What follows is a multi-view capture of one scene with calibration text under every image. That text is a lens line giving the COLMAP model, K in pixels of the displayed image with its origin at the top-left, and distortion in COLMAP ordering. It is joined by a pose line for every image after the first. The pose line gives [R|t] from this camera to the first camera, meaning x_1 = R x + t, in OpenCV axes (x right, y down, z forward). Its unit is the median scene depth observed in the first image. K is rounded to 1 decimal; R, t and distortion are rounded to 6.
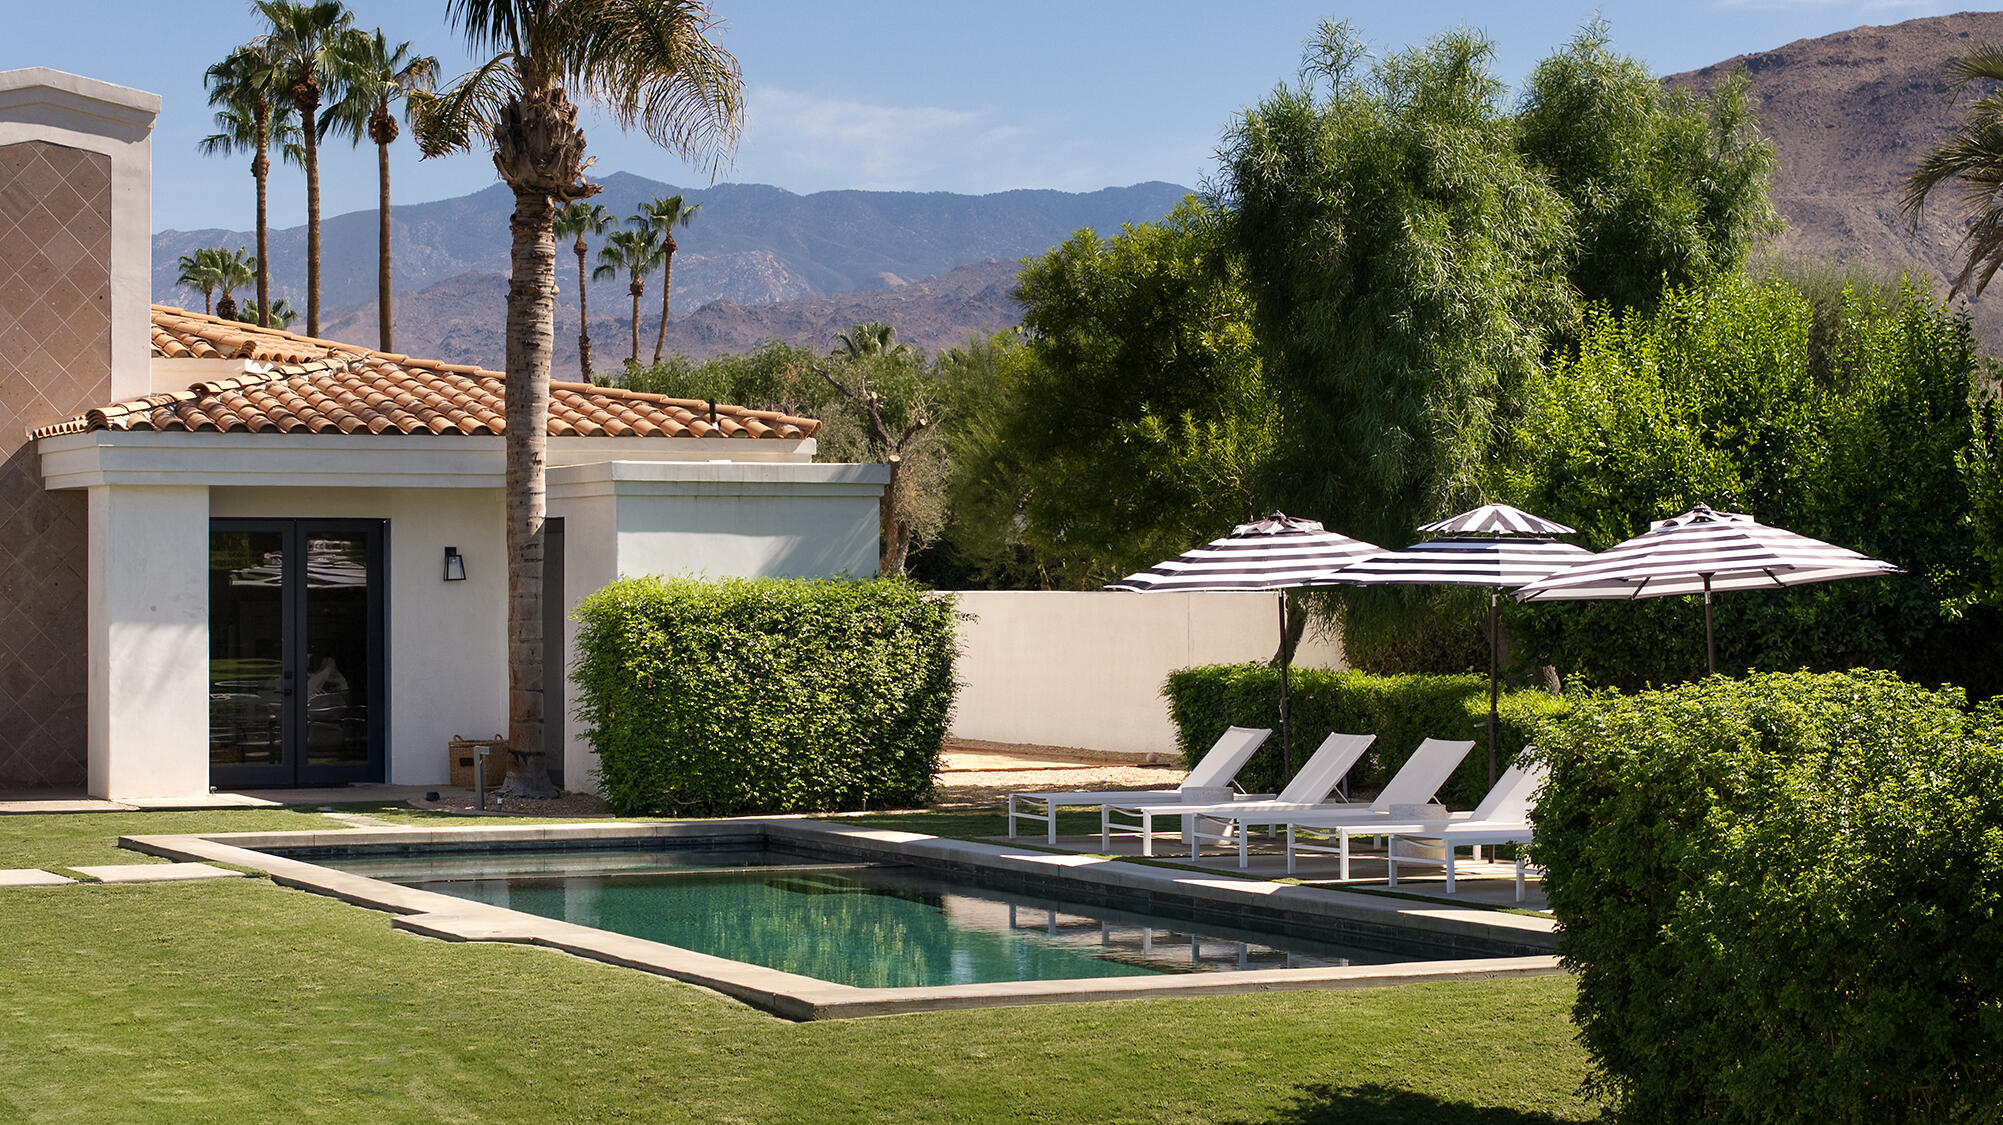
lens RADIAL K [[4051.1, 0, 1001.5], [0, 4051.1, 562.5], [0, 0, 1]] dist [-0.024736, -0.003741]
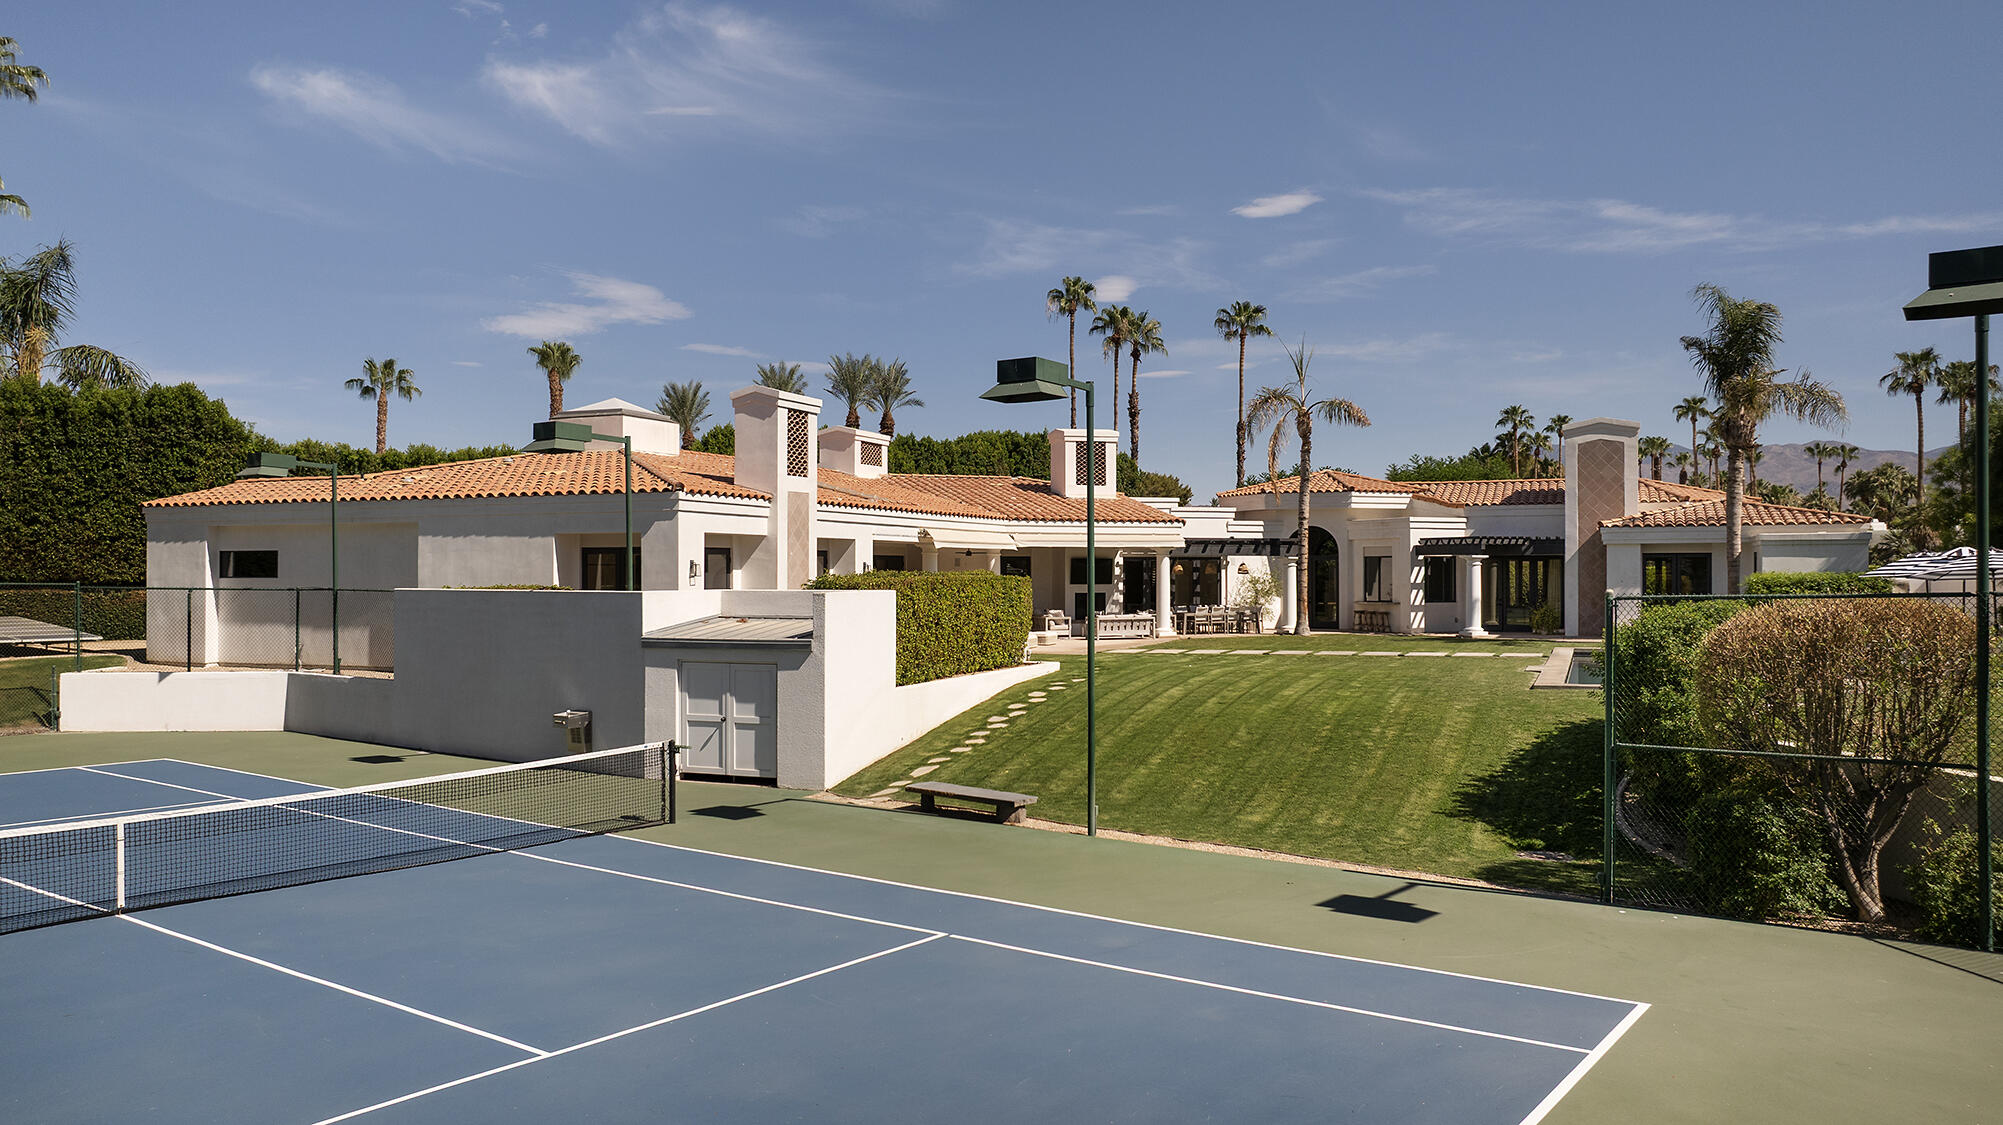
lens RADIAL K [[1397.8, 0, 1001.5], [0, 1397.8, 562.5], [0, 0, 1]] dist [-0.042134, -0.000818]
pose [[0.669323, -0.004247, -0.742959, 0.296259], [0.002631, 0.999991, -0.003346, -0.001175], [0.742967, 0.000285, 0.669328, -0.130945]]
